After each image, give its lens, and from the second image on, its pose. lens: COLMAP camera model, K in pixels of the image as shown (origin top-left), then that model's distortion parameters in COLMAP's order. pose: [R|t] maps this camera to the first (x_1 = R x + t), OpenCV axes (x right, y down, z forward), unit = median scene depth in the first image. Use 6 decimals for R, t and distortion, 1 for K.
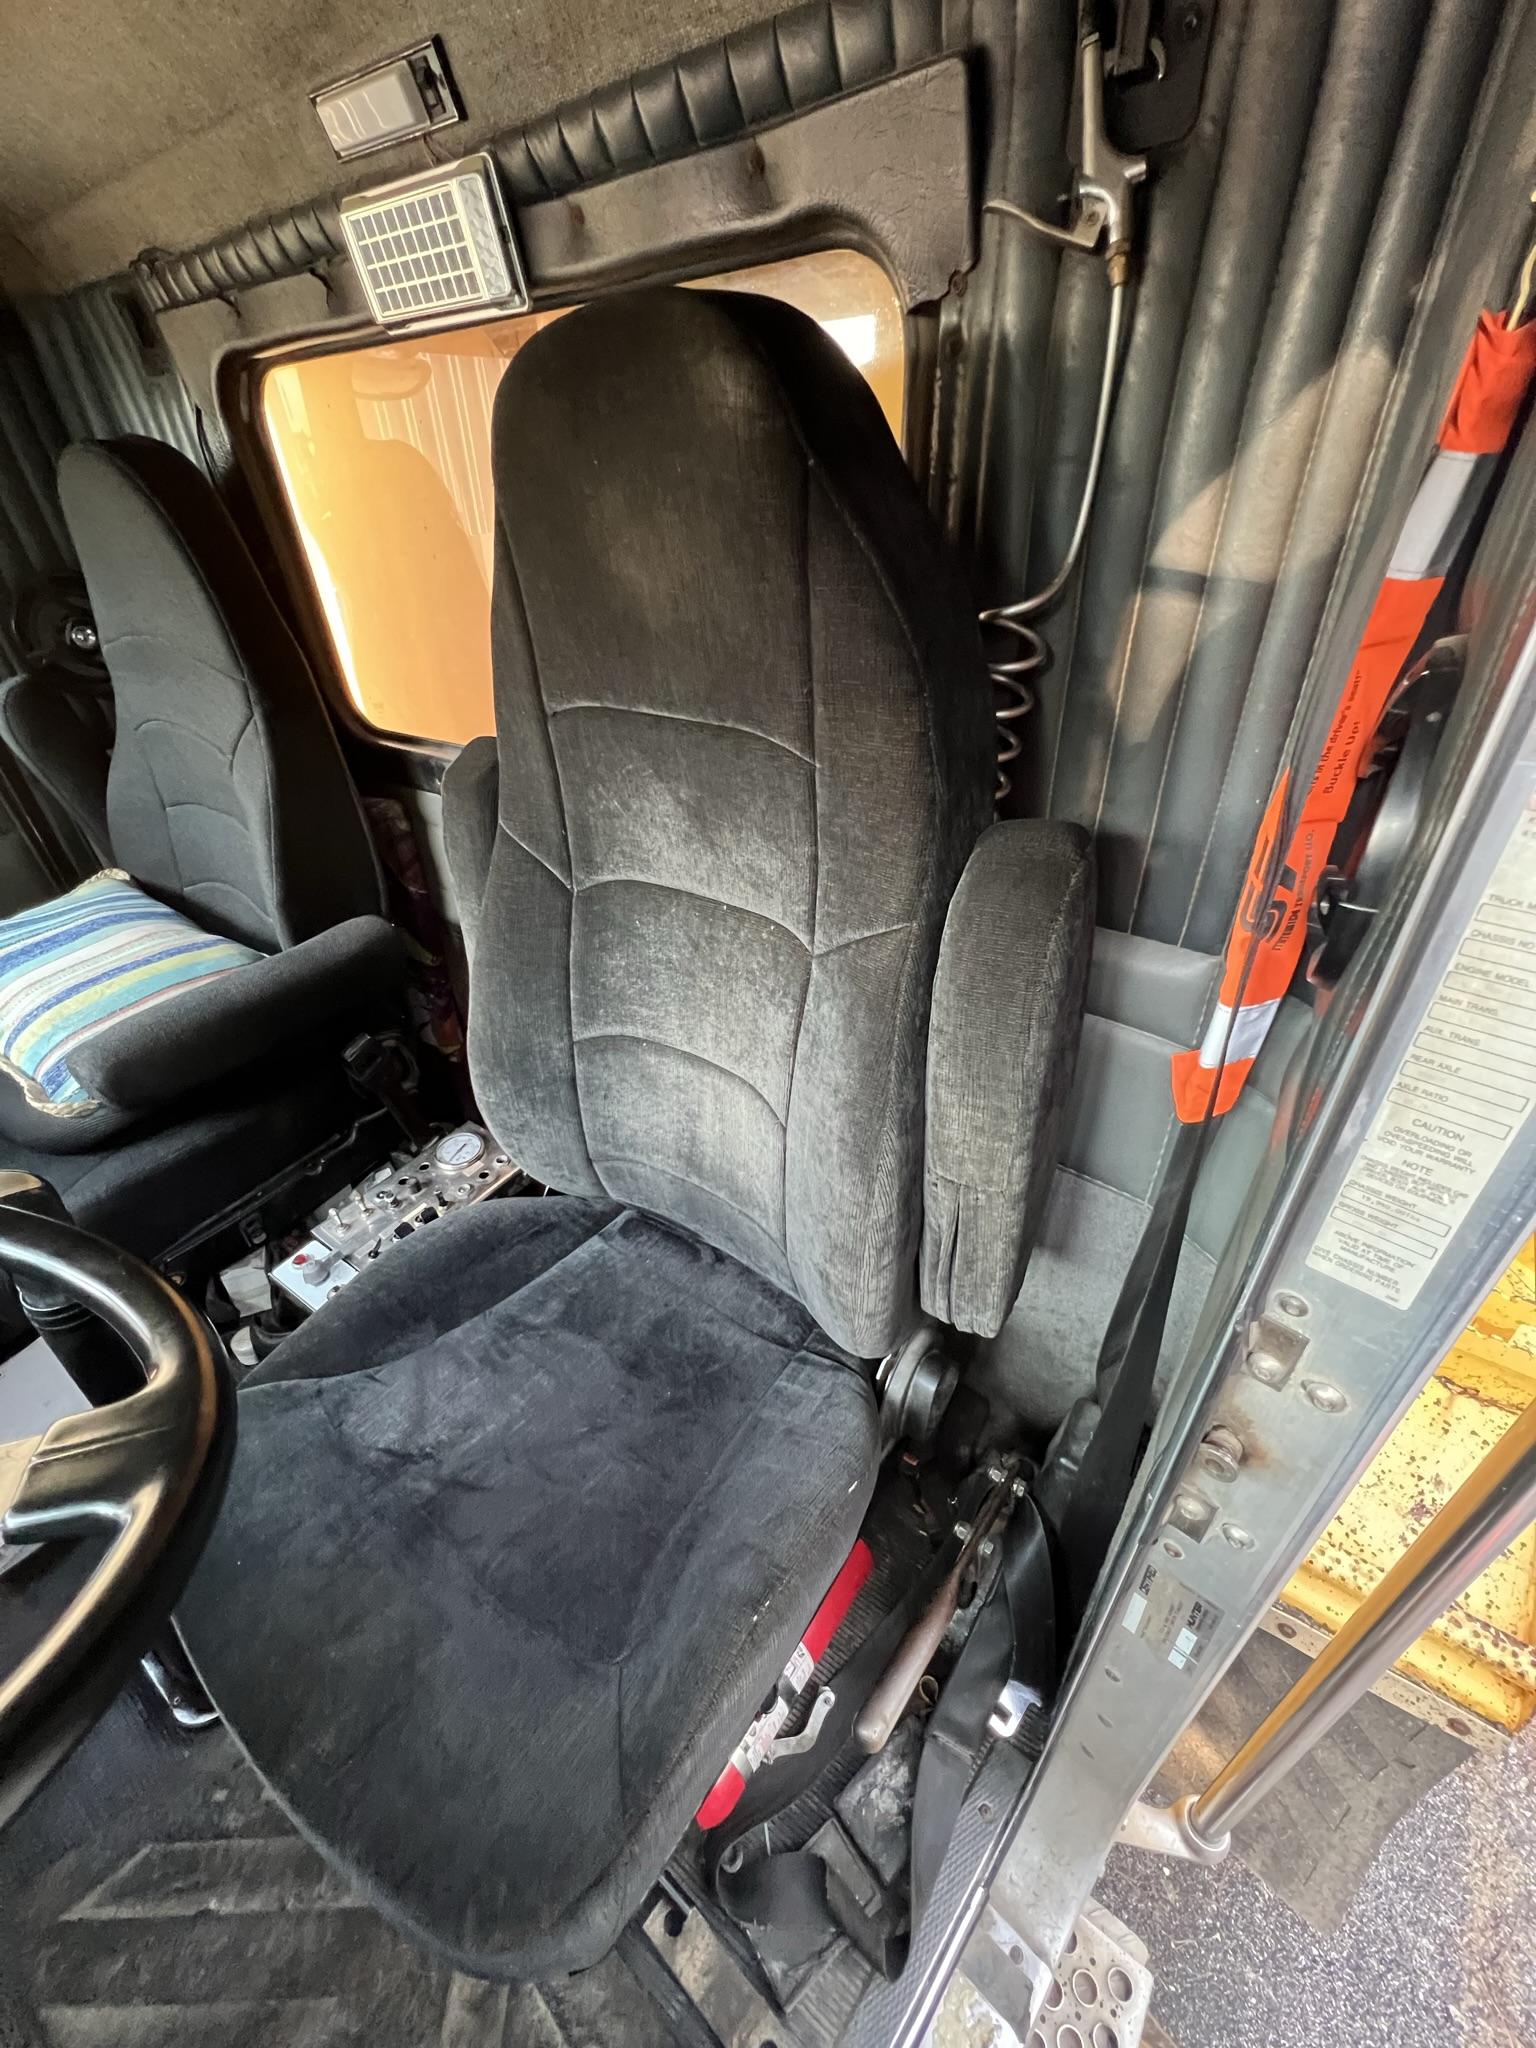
lens RADIAL K [[820.2, 0, 768.0], [0, 820.2, 1024.0], [0, 0, 1]] dist [-0.000229, 0.000416]
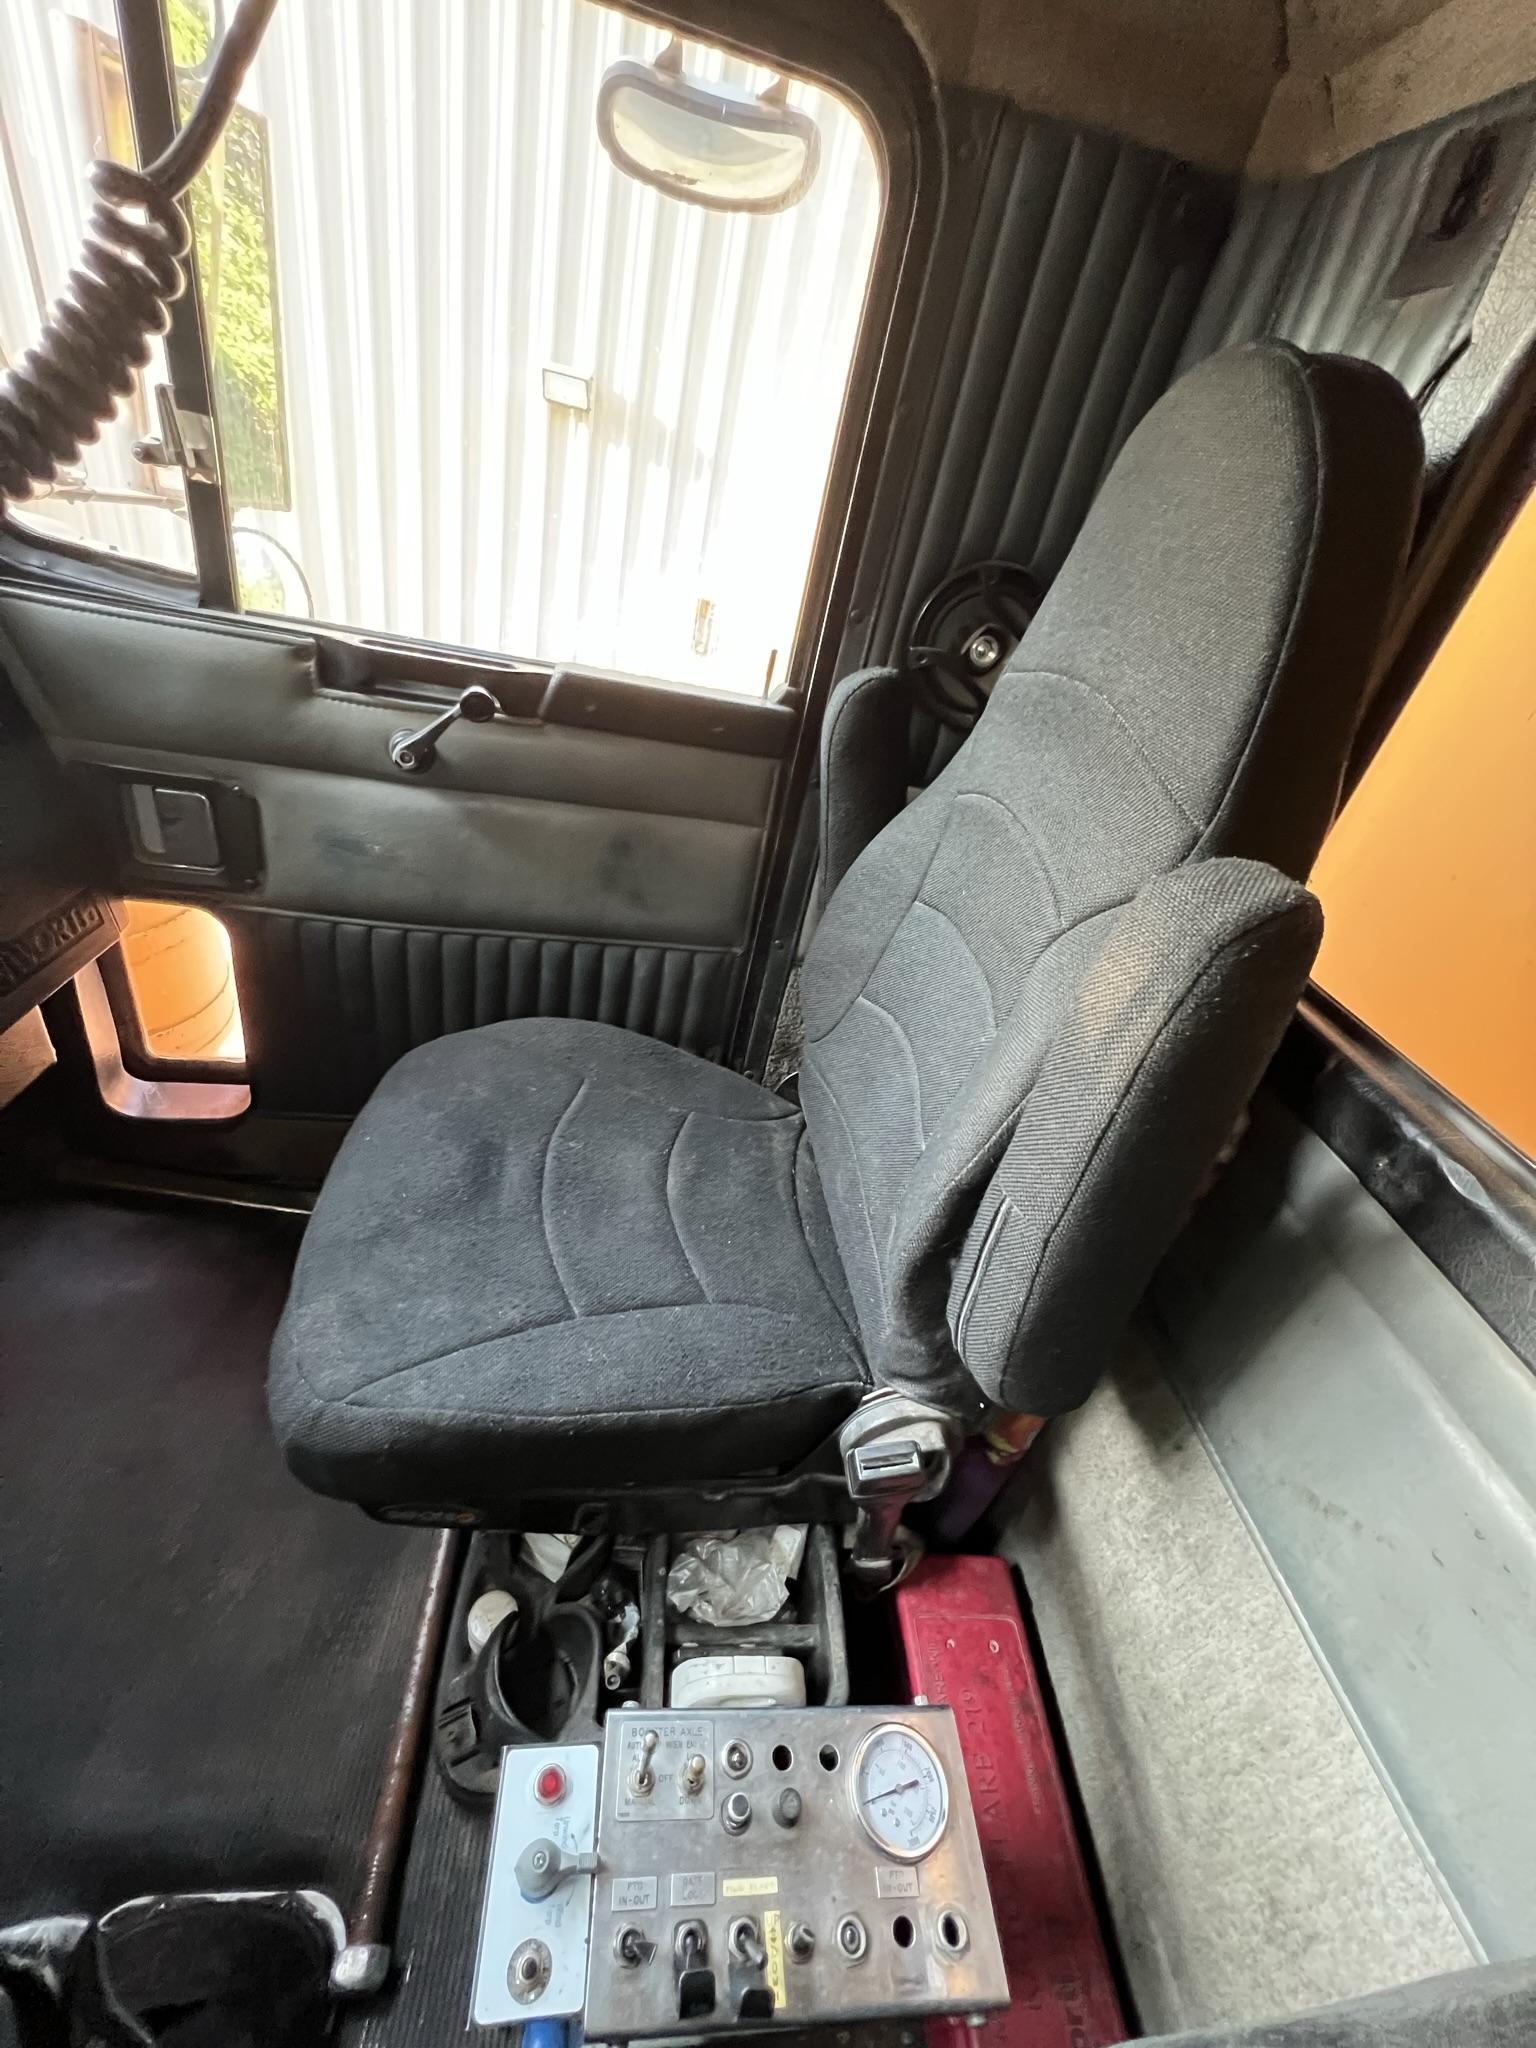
lens RADIAL K [[805.3, 0, 768.0], [0, 805.3, 1024.0], [0, 0, 1]] dist [-0.003074, -0.000638]
pose [[0.613079, 0.565796, -0.551370, -0.648027], [-0.611382, 0.781804, 0.122451, -0.325332], [0.500346, 0.262026, 0.825225, 0.697563]]
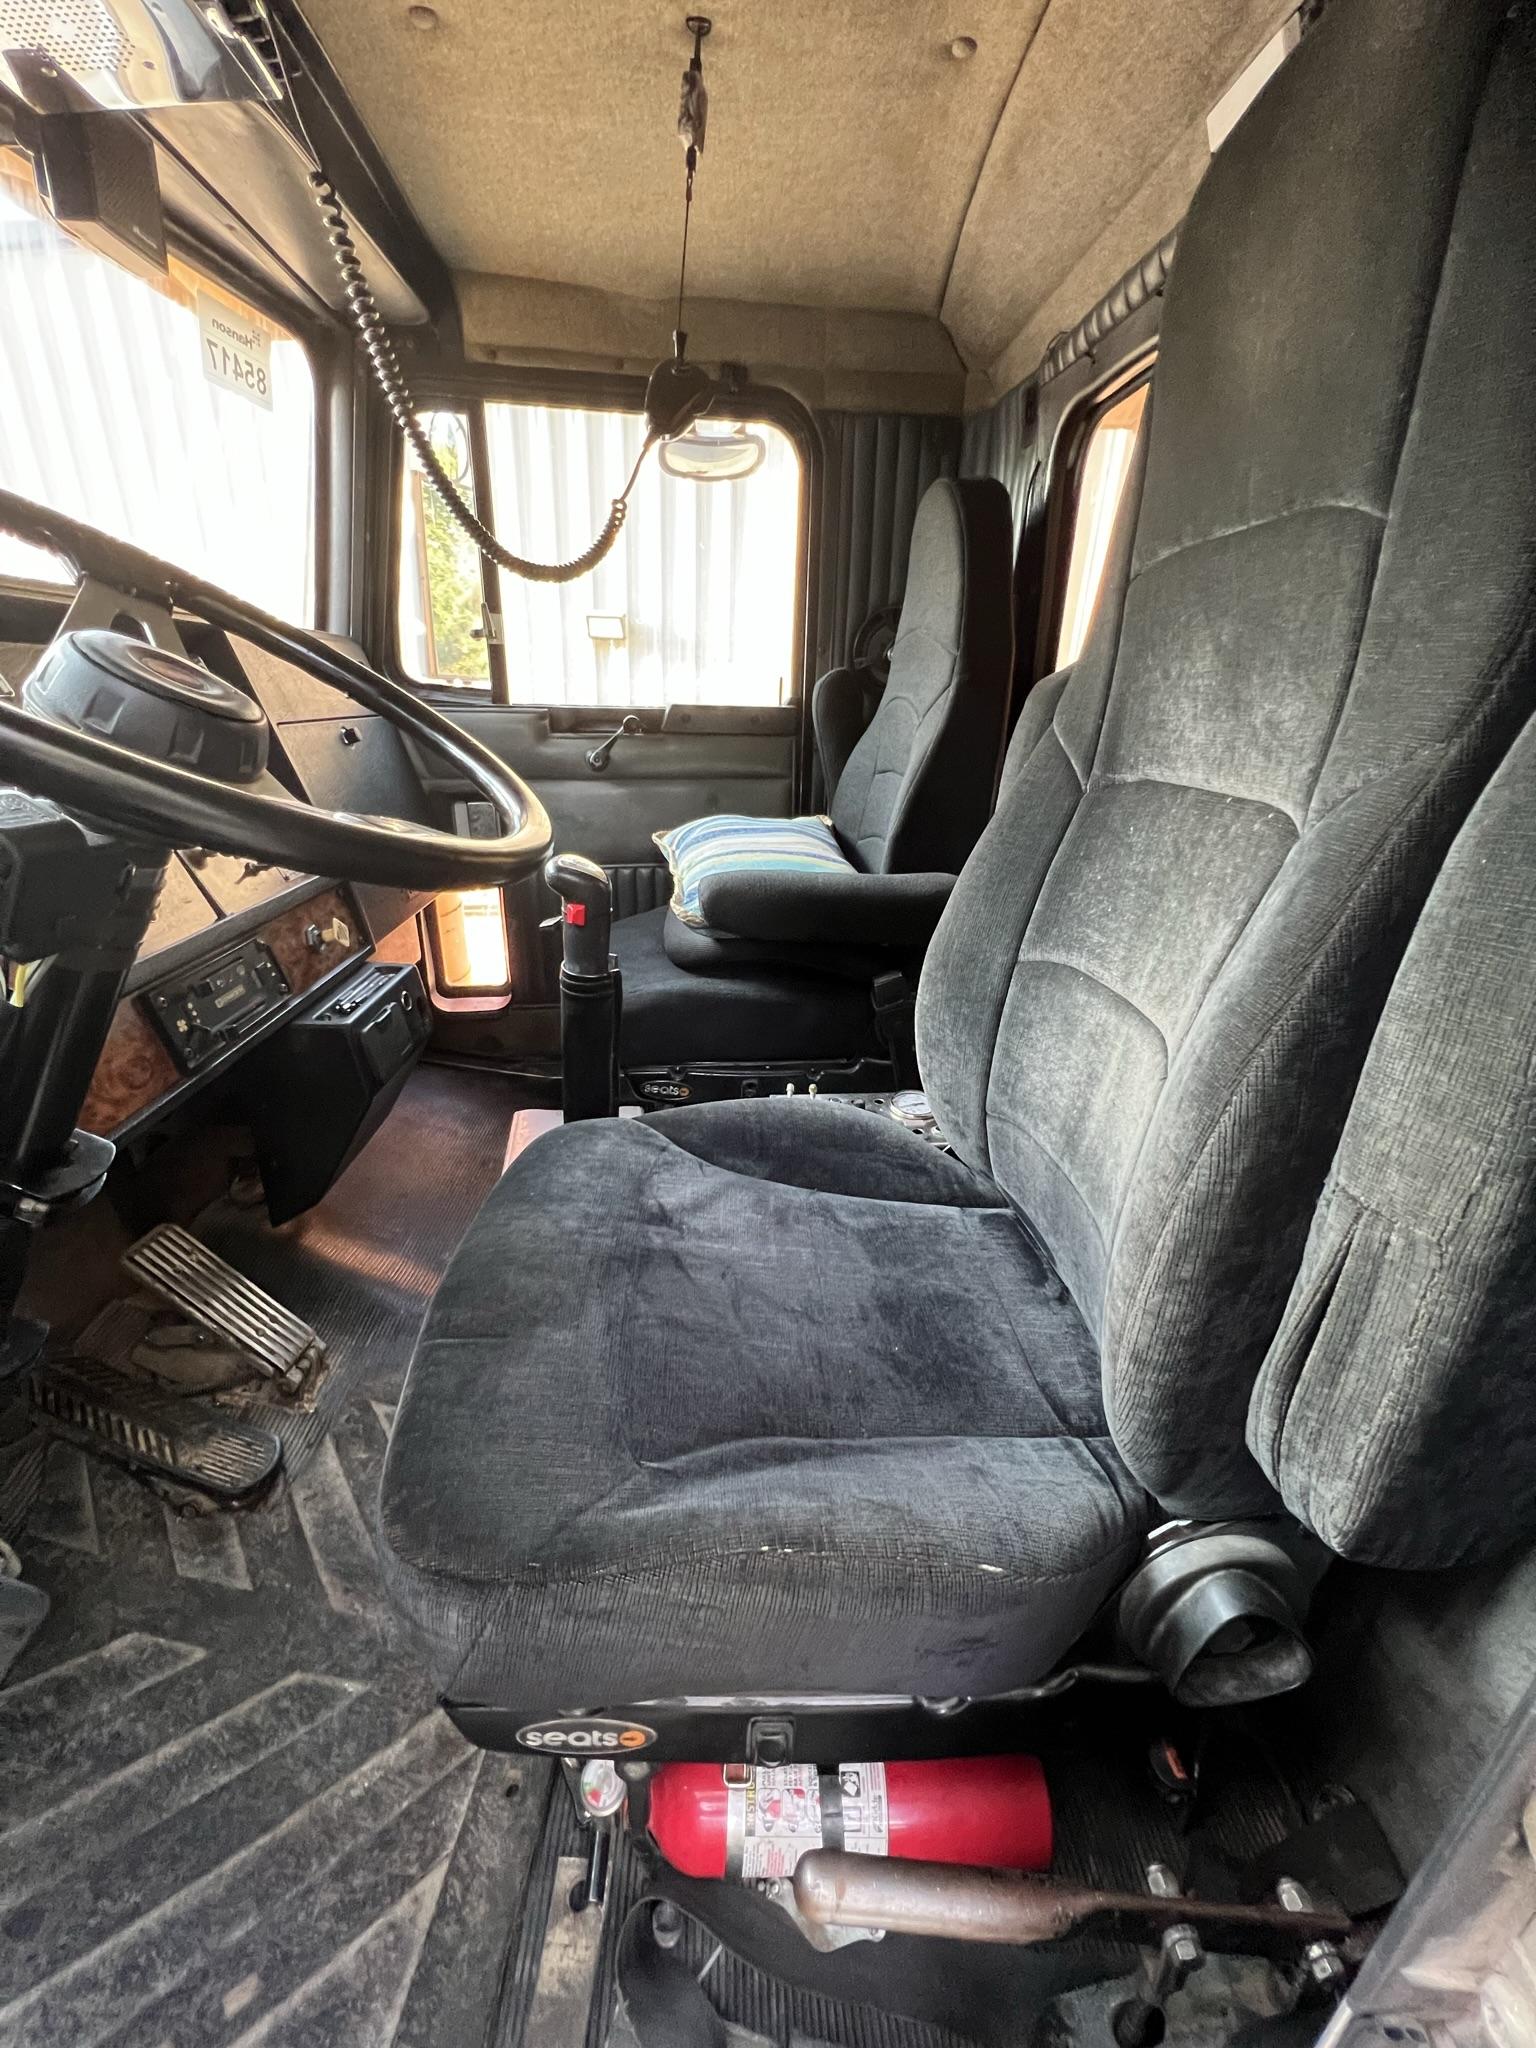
lens RADIAL K [[820.2, 0, 768.0], [0, 820.2, 1024.0], [0, 0, 1]] dist [-0.000229, 0.000416]
pose [[0.625059, 0.343586, -0.700892, 0.263023], [-0.474753, 0.880082, 0.008040, 0.220202], [0.619605, 0.327725, 0.713222, 0.232697]]
